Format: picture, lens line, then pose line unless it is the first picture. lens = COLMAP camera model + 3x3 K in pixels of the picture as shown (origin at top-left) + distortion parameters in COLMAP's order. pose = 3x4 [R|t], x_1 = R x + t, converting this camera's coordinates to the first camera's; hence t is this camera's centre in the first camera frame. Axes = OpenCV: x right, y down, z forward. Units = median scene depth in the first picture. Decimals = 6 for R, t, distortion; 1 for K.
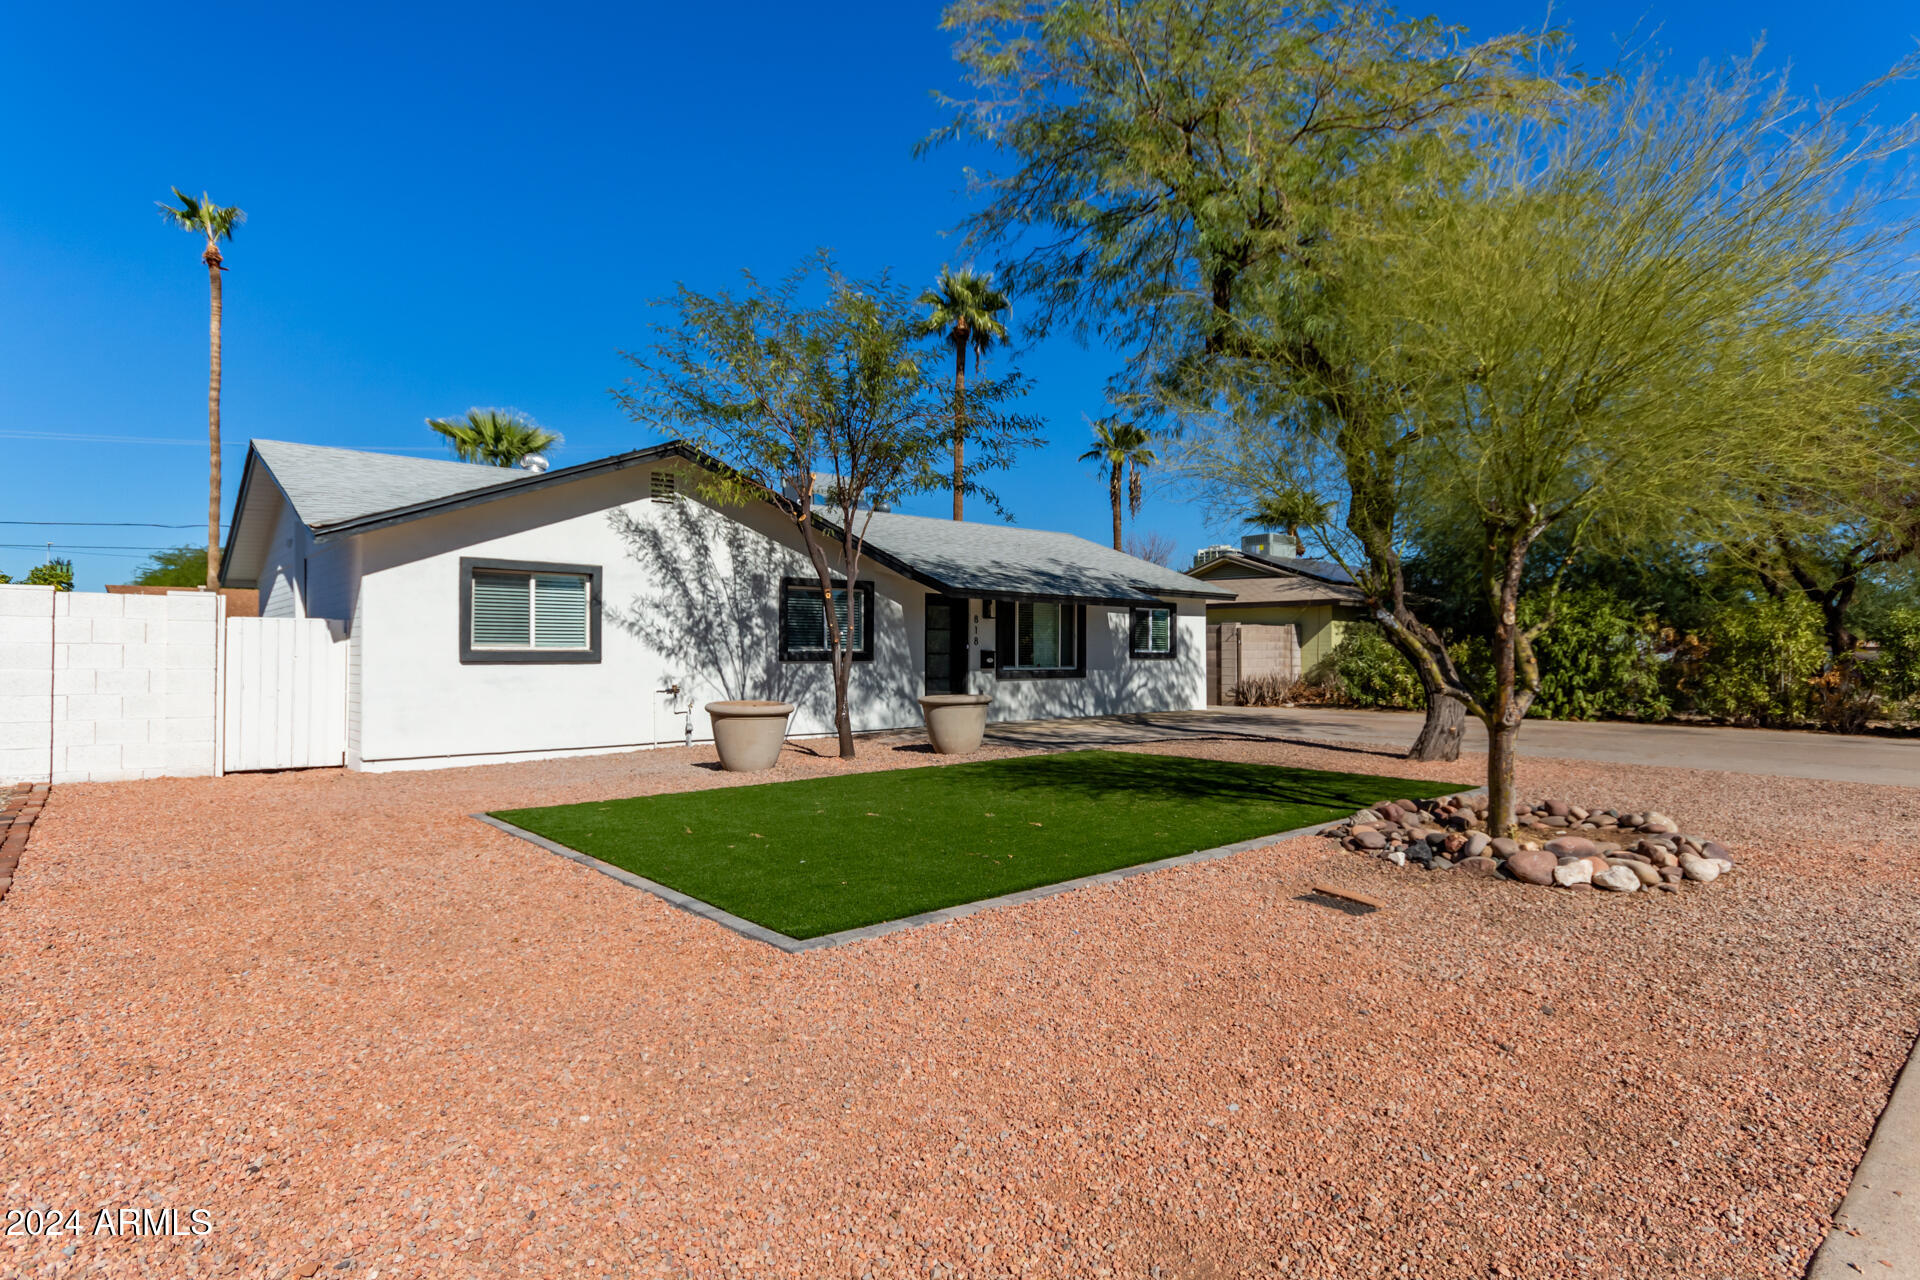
lens RADIAL K [[979.7, 0, 960.2], [0, 979.7, 609.0], [0, 0, 1]] dist [-0.021313, 0.020044]
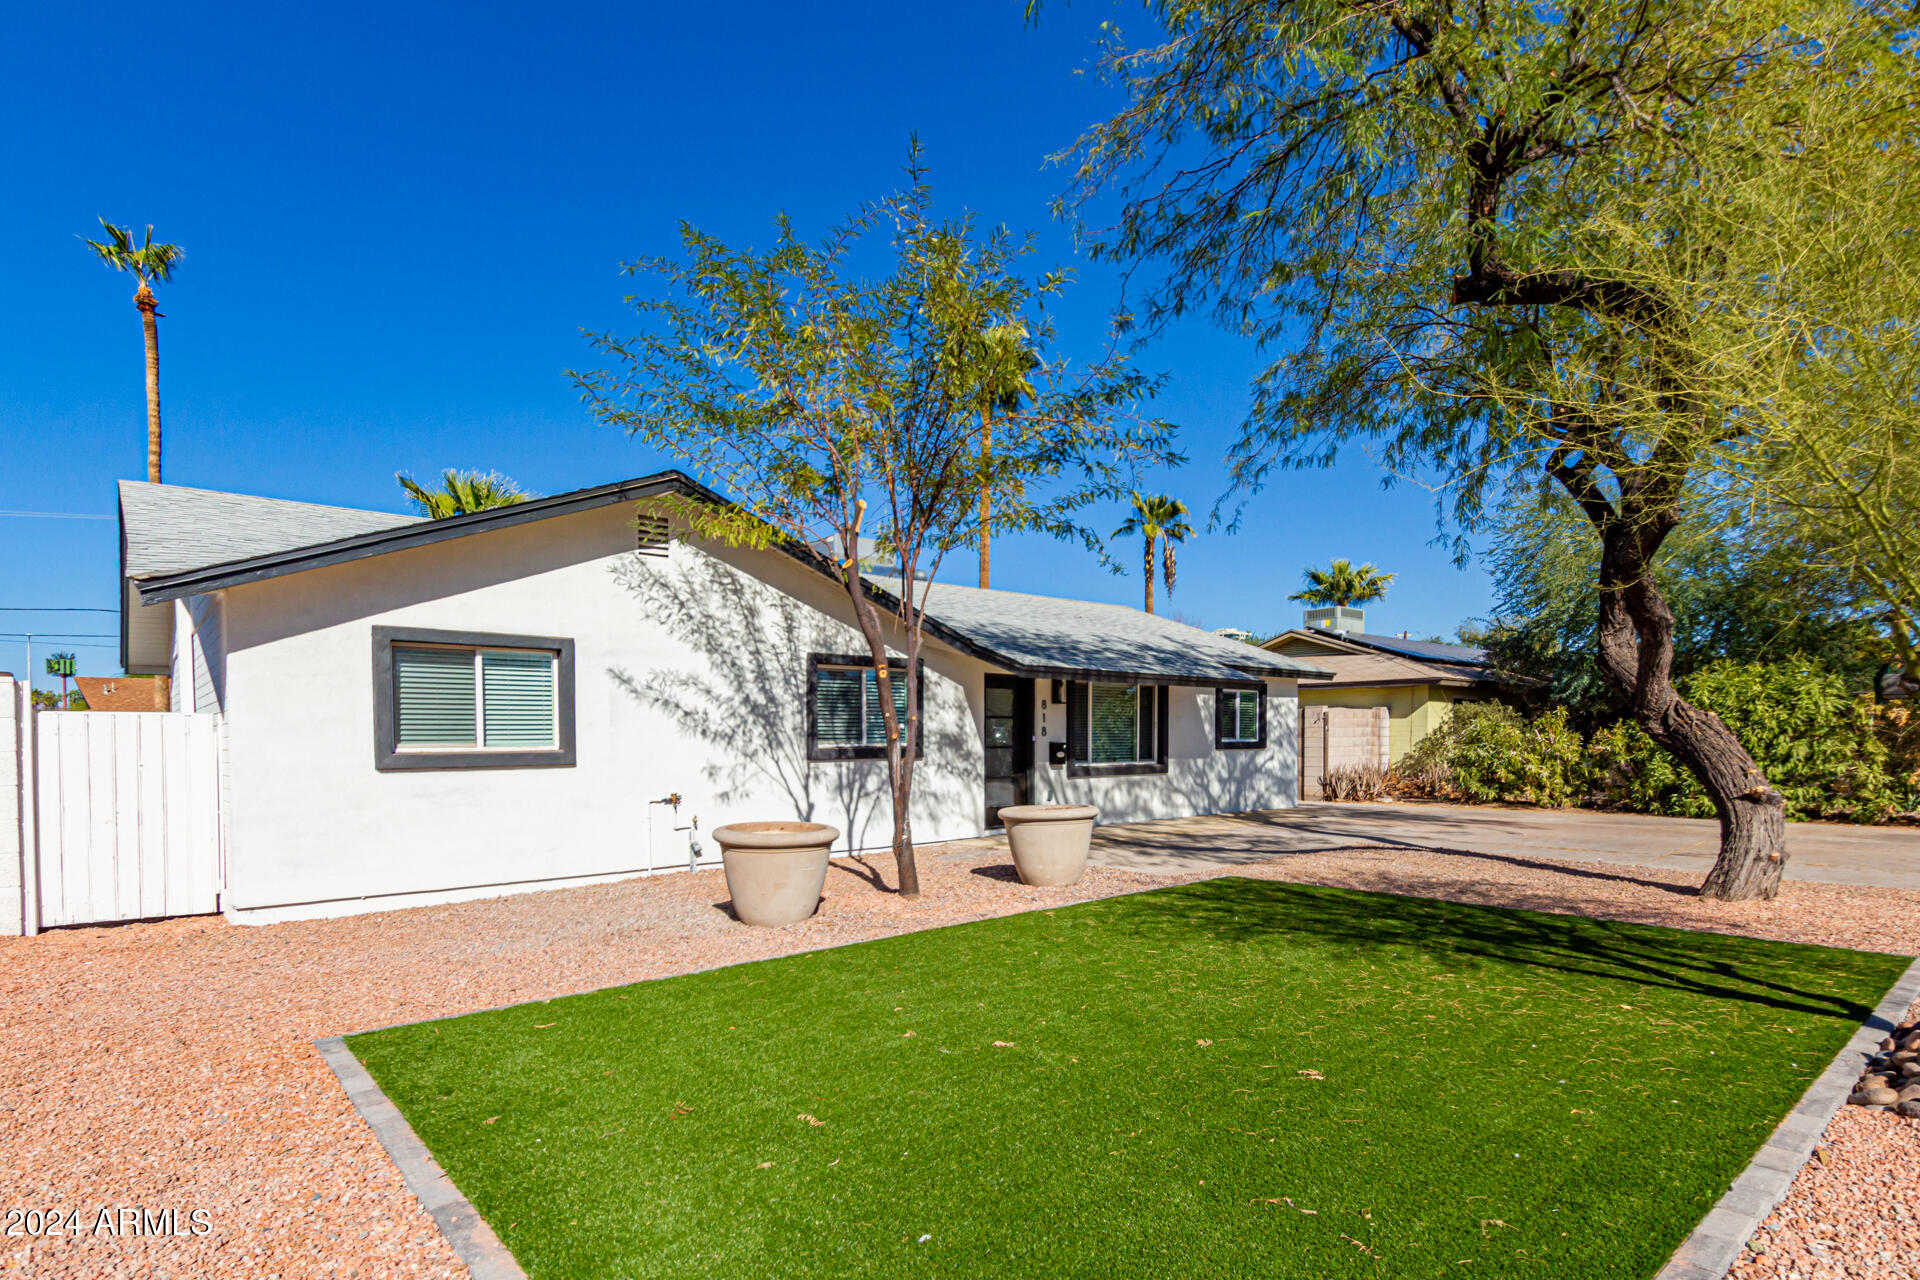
lens RADIAL K [[970.8, 0, 961.1], [0, 970.8, 693.8], [0, 0, 1]] dist [0.028345, -0.000203]
pose [[0.999927, -0.009476, -0.007510, -0.070497], [0.009473, 0.999955, -0.000360, 0.002124], [0.007513, 0.000289, 0.999972, 0.277000]]
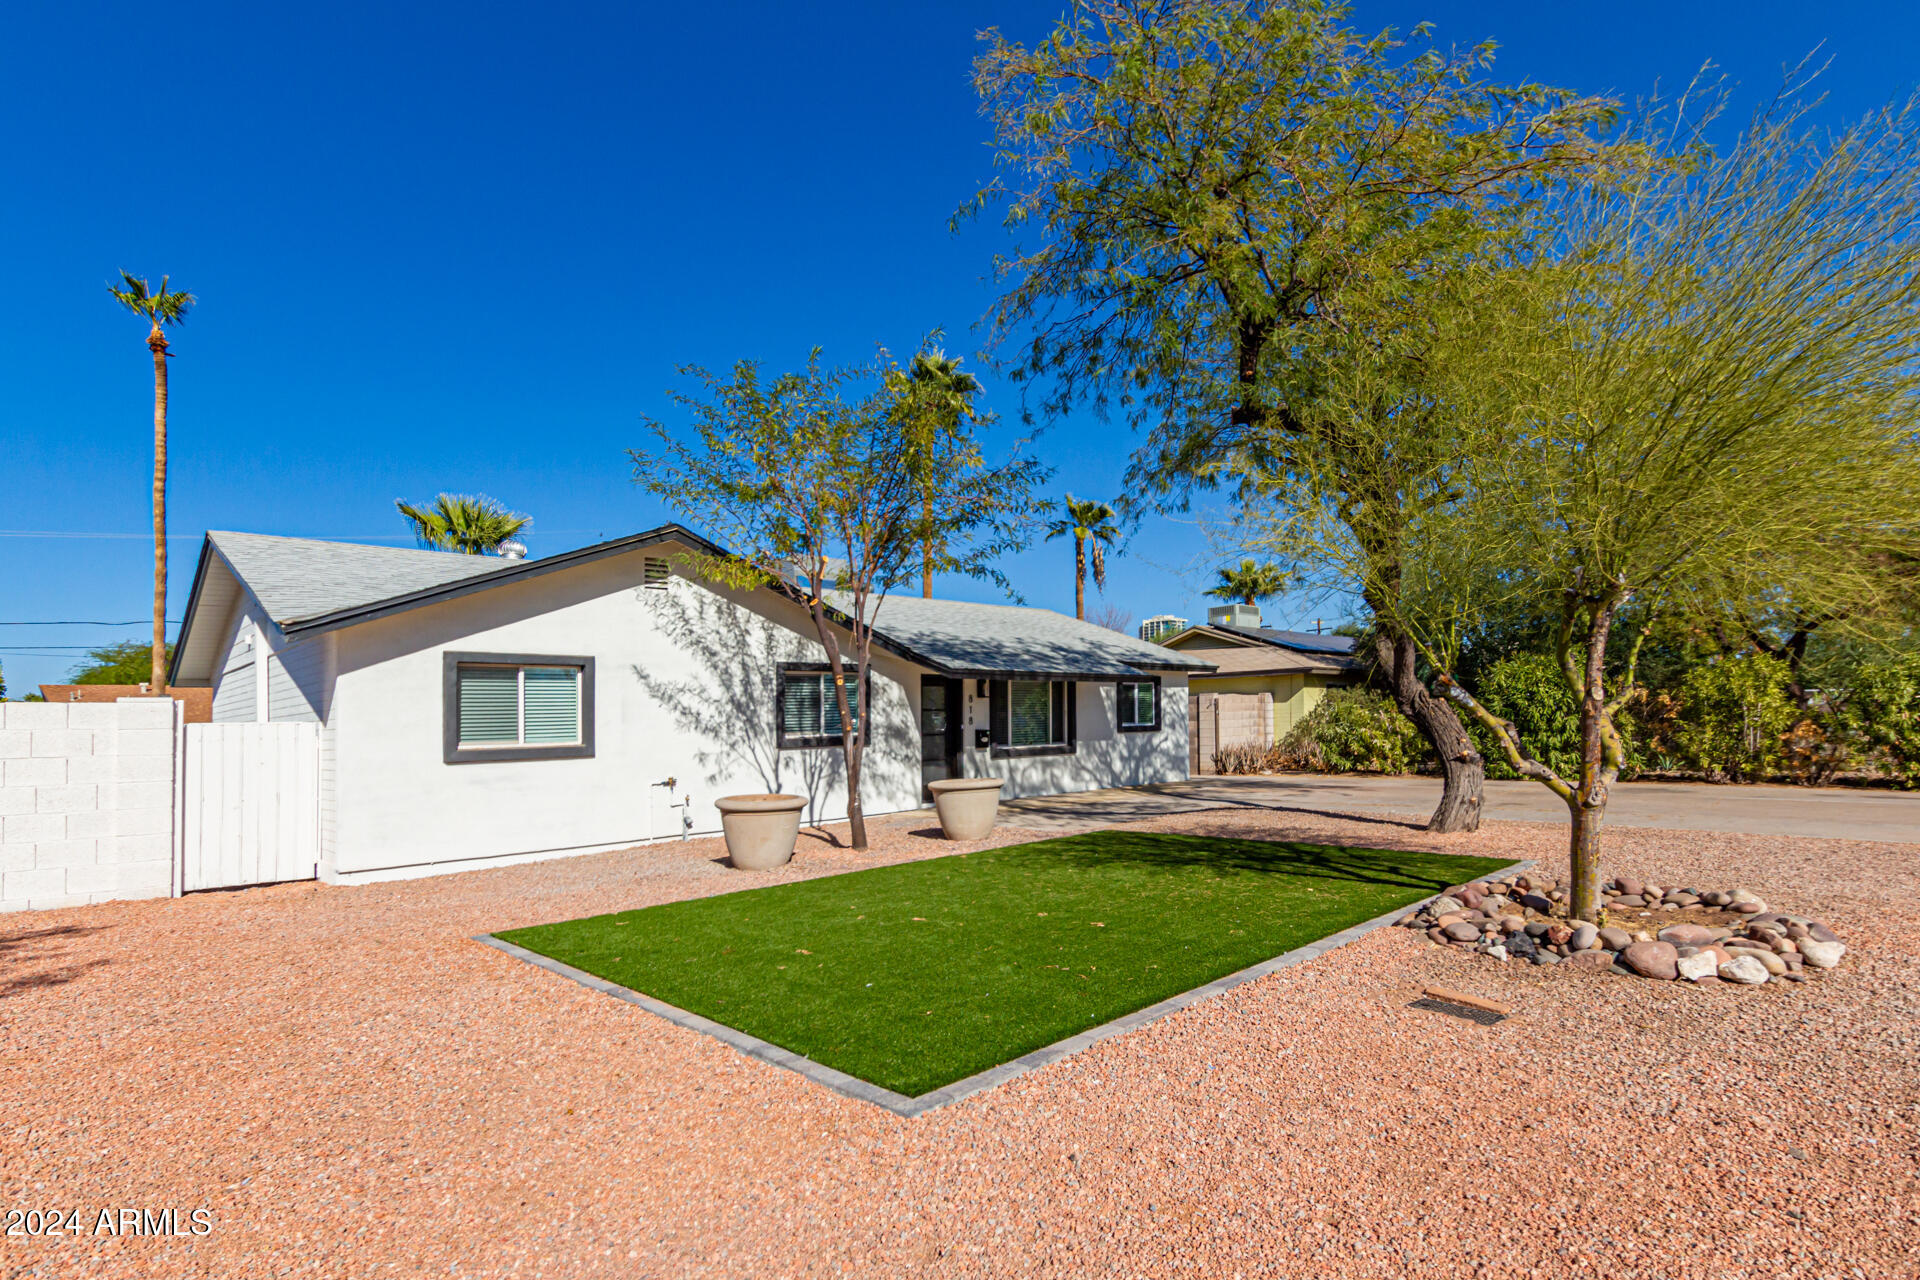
lens RADIAL K [[948.9, 0, 967.1], [0, 948.9, 655.0], [0, 0, 1]] dist [0.007170, -0.001568]
pose [[0.998252, -0.025585, 0.053283, -0.055612], [0.027098, 0.999244, -0.027865, -0.010383], [-0.052530, 0.029260, 0.998191, 0.054245]]
